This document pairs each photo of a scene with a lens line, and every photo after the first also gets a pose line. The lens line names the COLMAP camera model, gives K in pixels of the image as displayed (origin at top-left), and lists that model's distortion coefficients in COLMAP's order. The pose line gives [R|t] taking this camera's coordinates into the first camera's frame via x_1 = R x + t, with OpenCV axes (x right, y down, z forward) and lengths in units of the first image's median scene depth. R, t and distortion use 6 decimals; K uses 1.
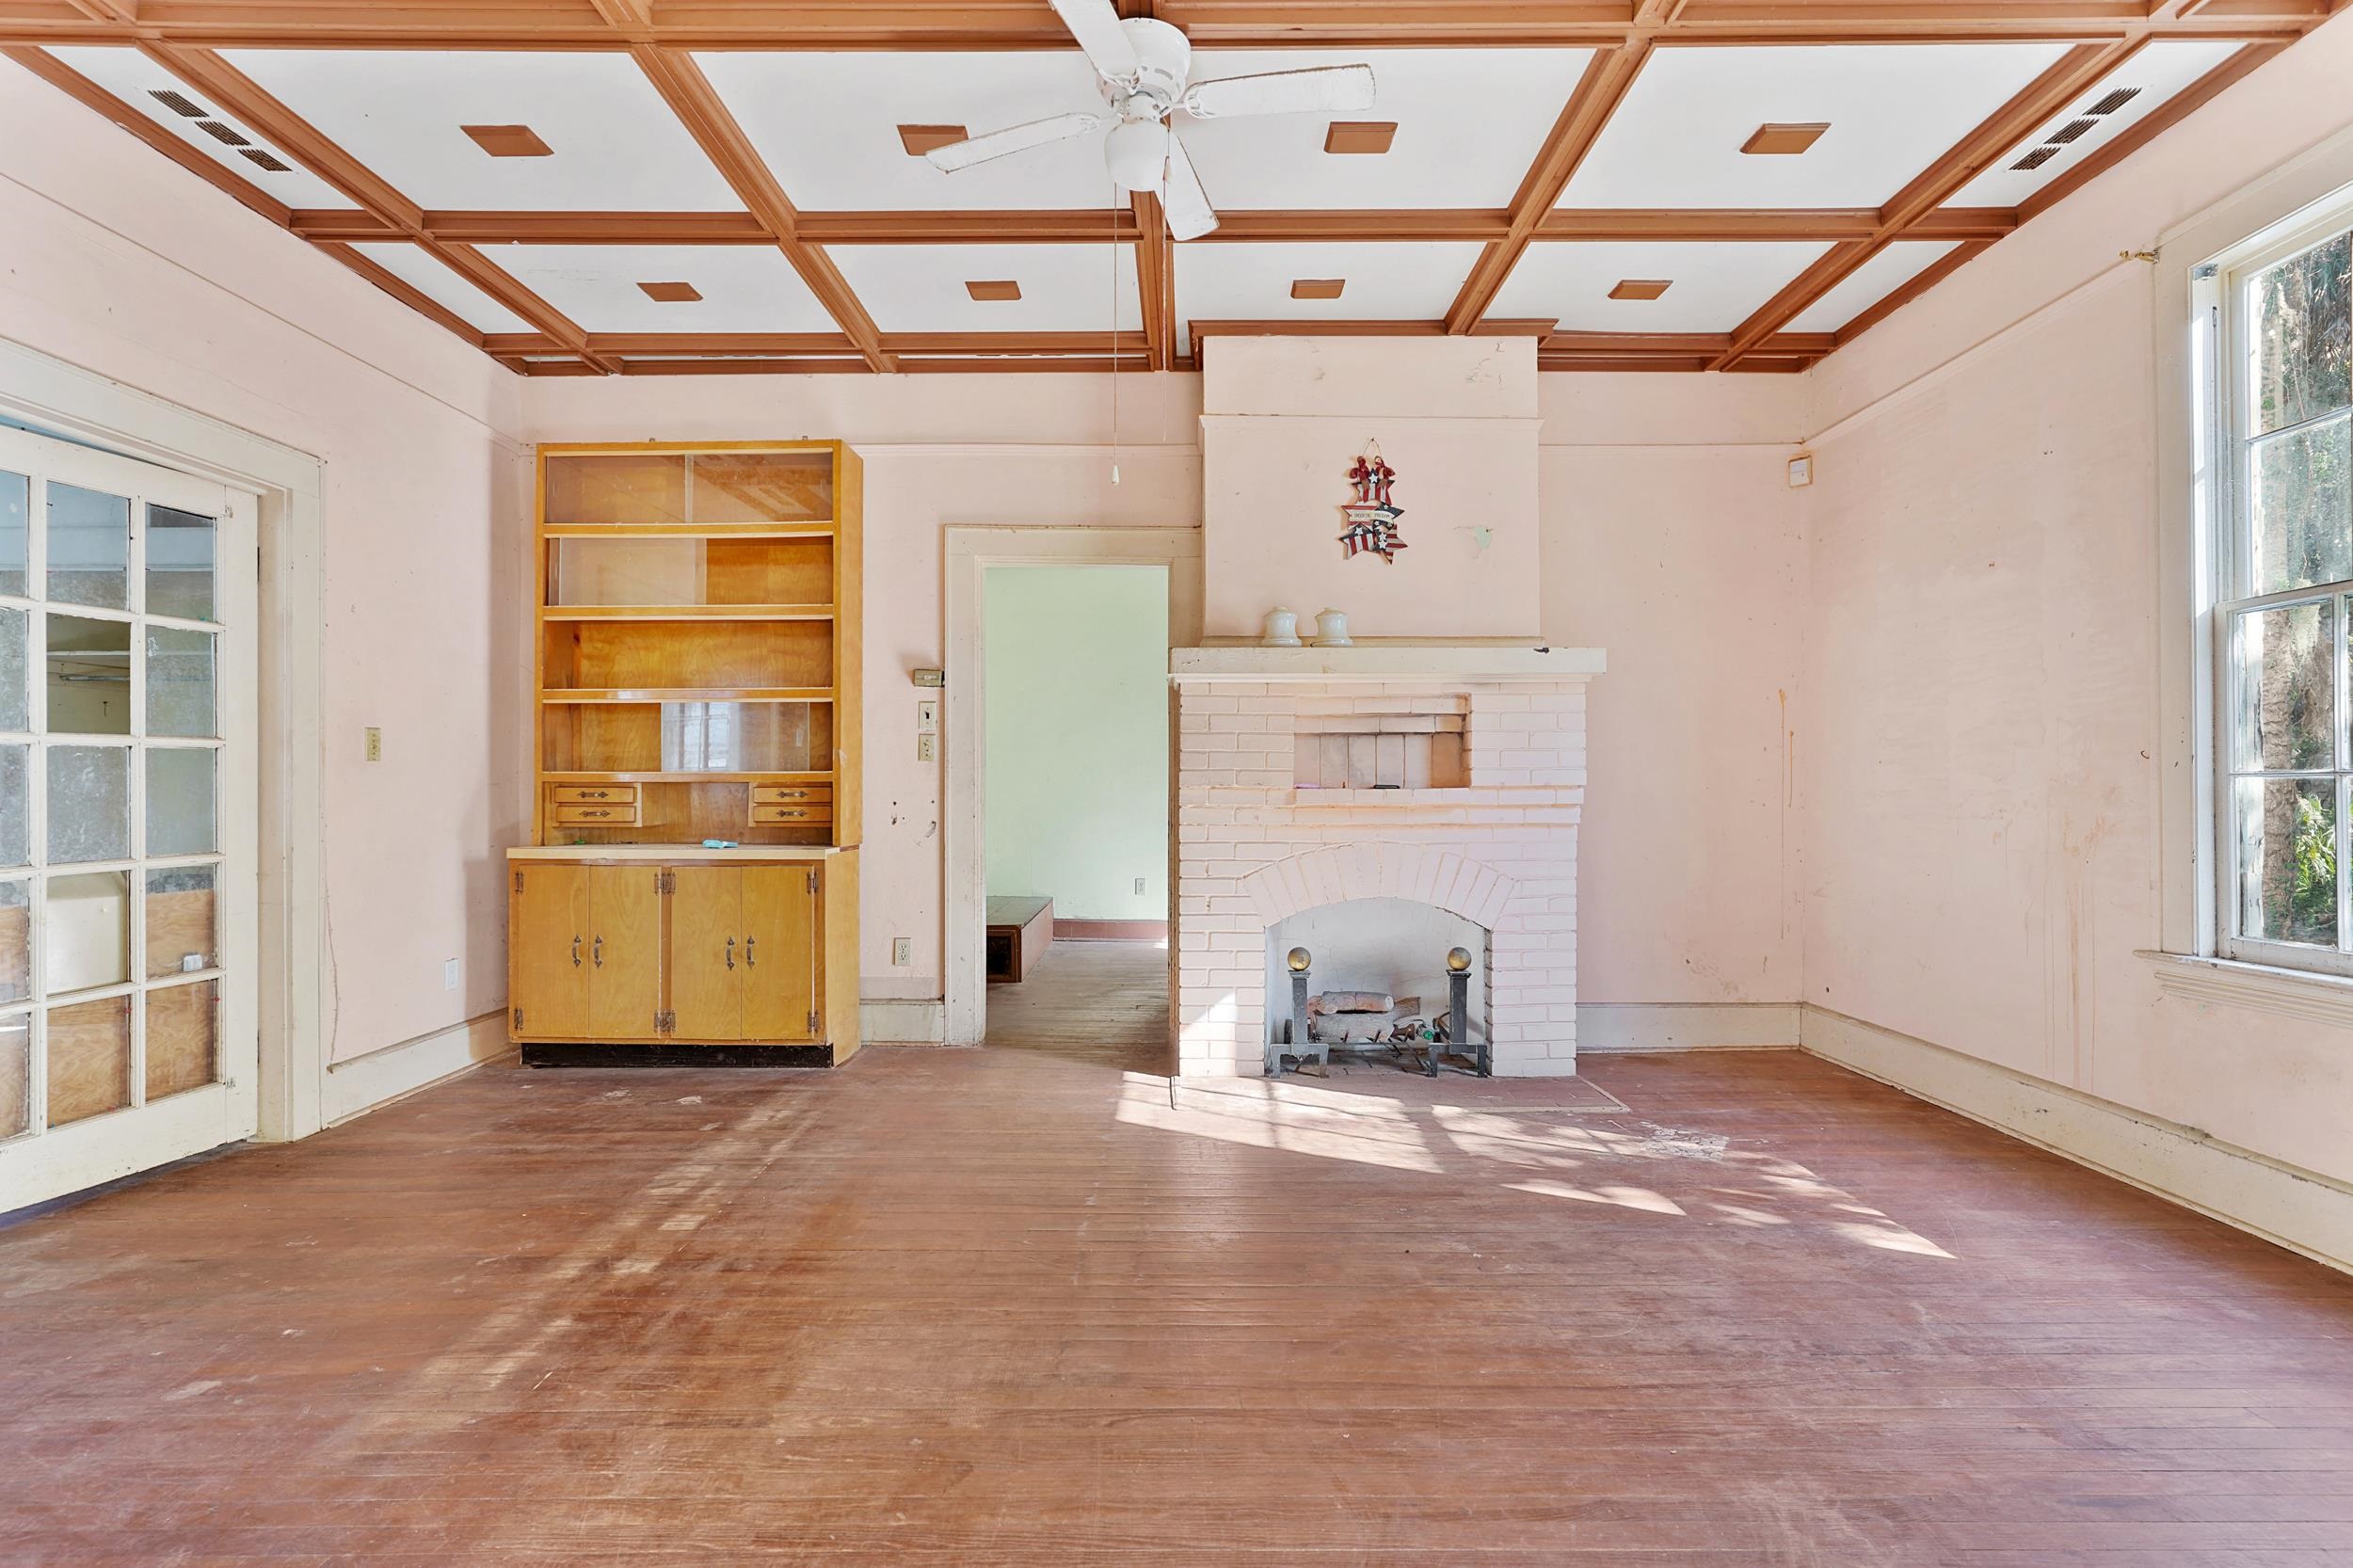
lens RADIAL K [[1141.0, 0, 1179.1], [0, 1141.0, 782.1], [0, 0, 1]] dist [-0.009590, 0.001635]
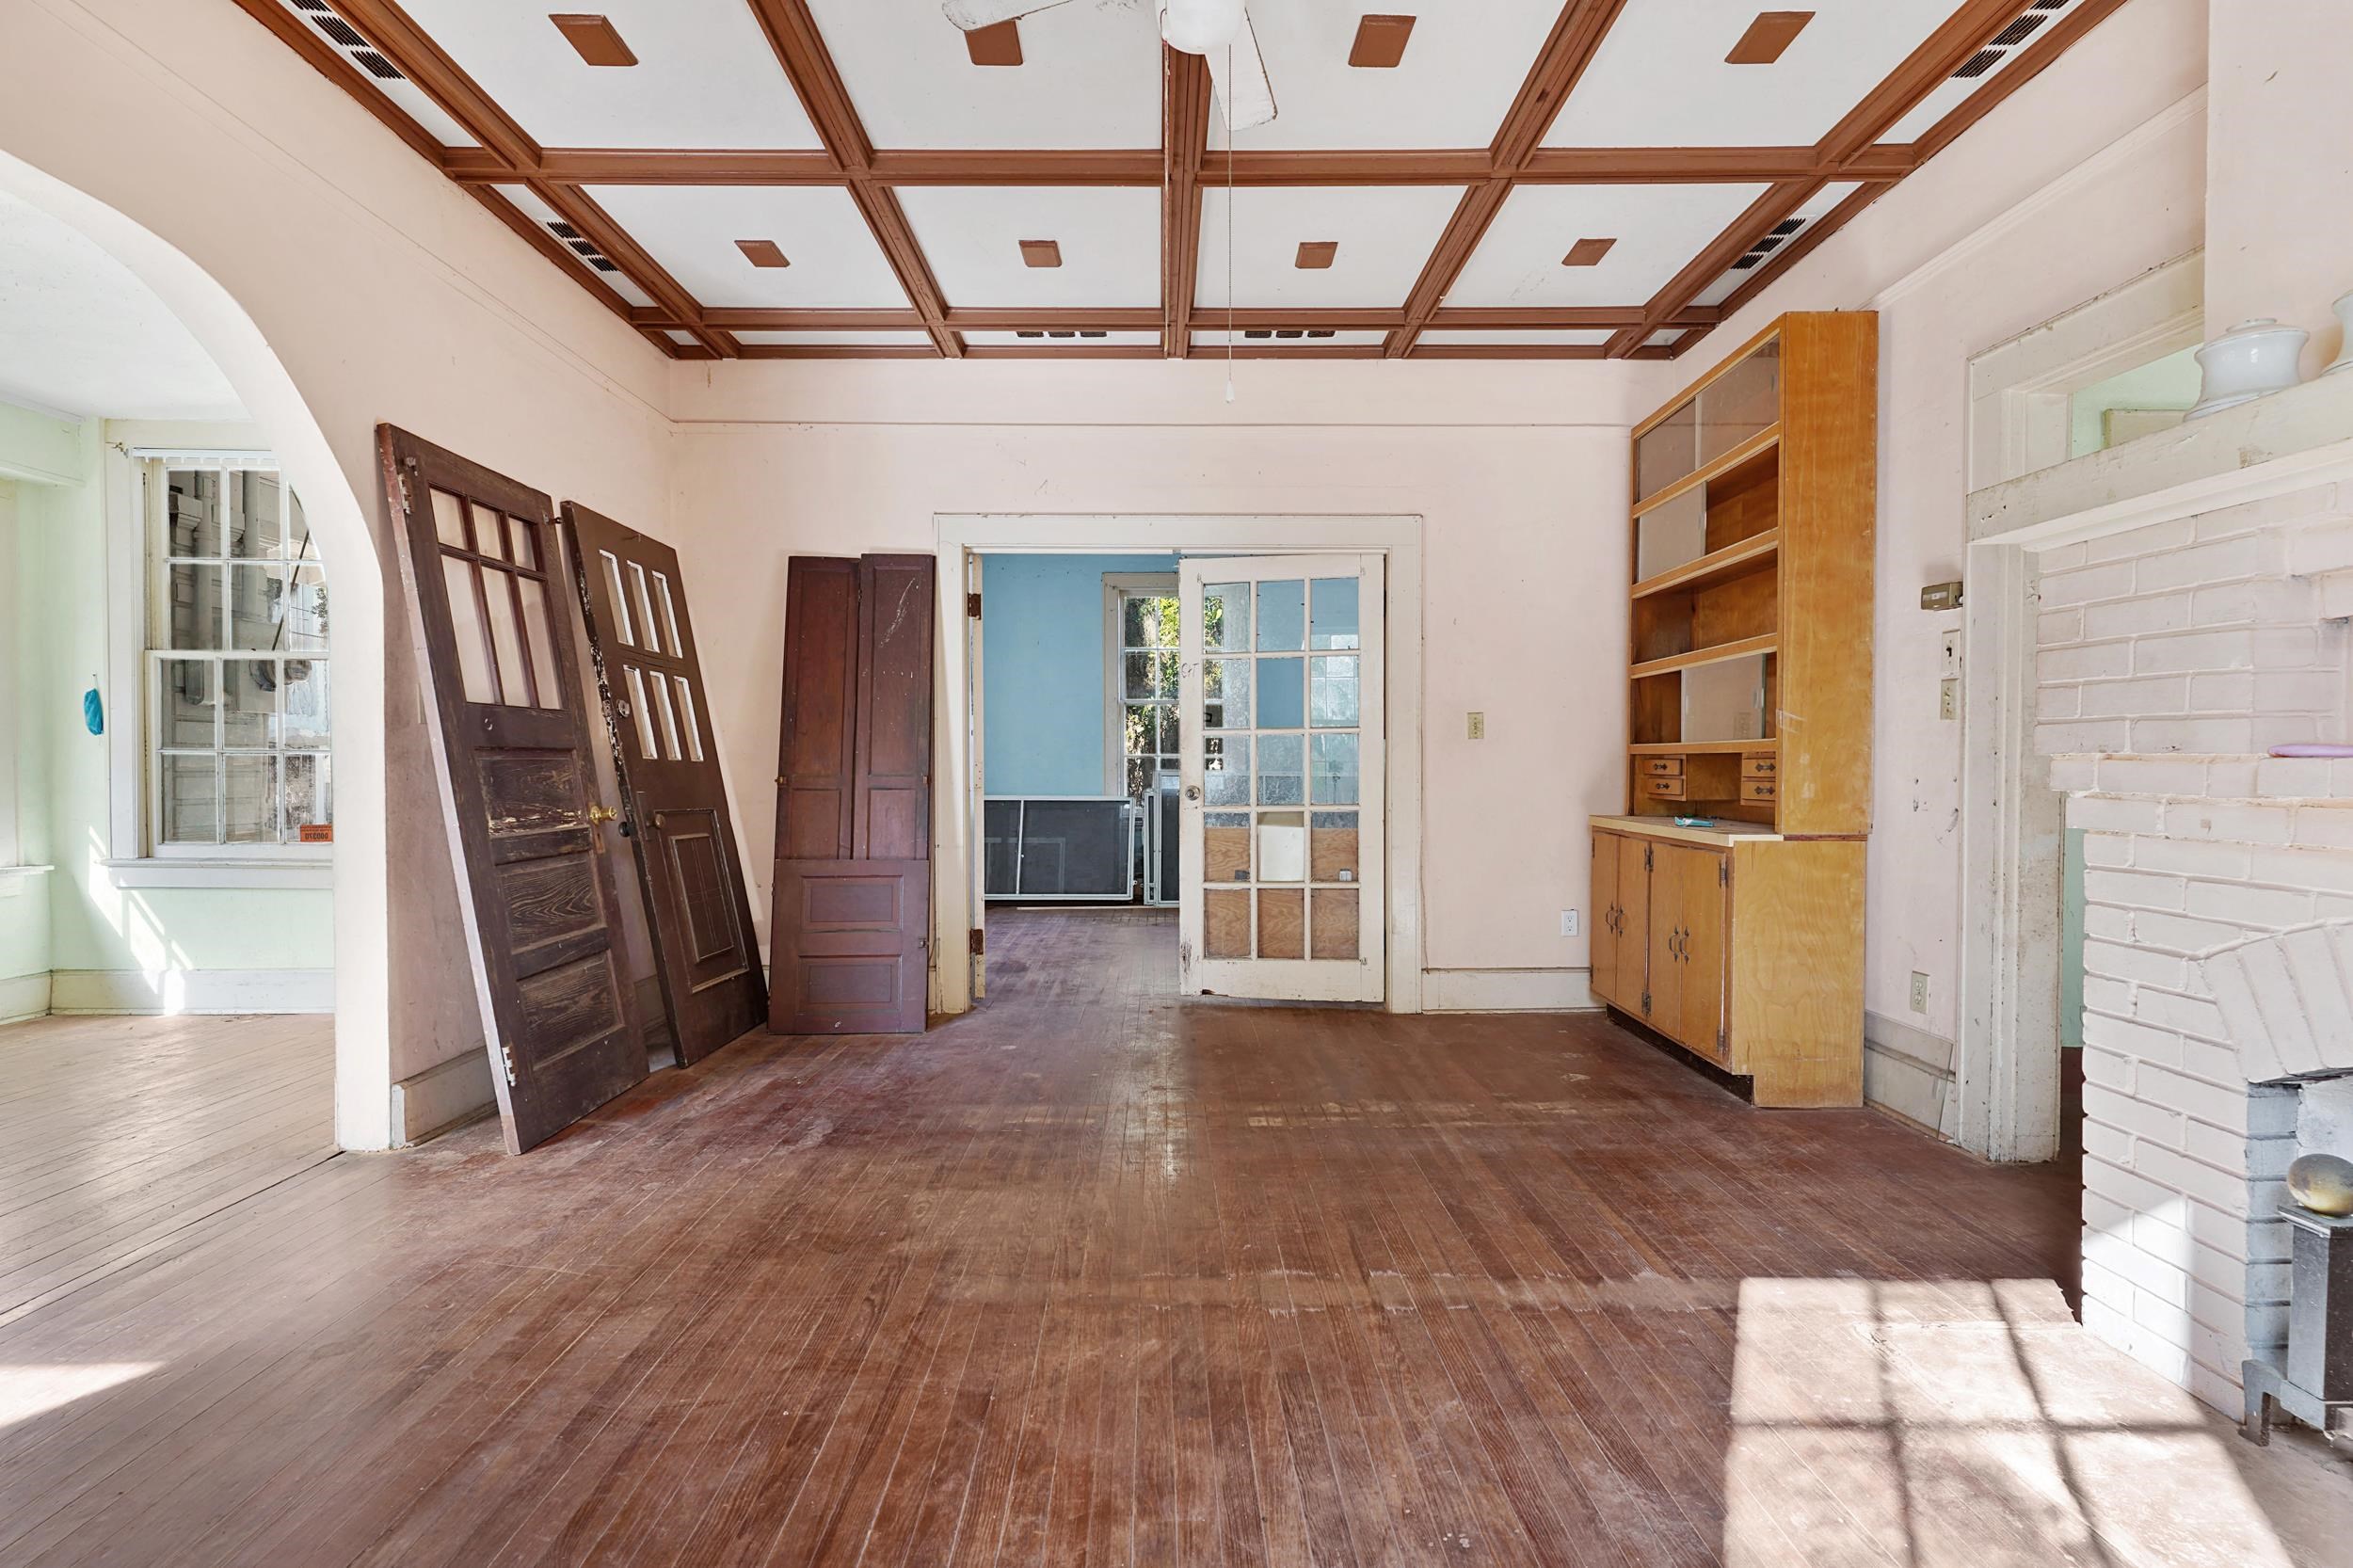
lens RADIAL K [[1141.0, 0, 1175.0], [0, 1141.0, 783.2], [0, 0, 1]] dist [-0.009590, 0.001635]
pose [[-0.000631, 0.018580, -0.999827, 0.590200], [0.005087, 0.999814, 0.018577, 0.005754], [0.999987, -0.005075, -0.000726, 0.704851]]
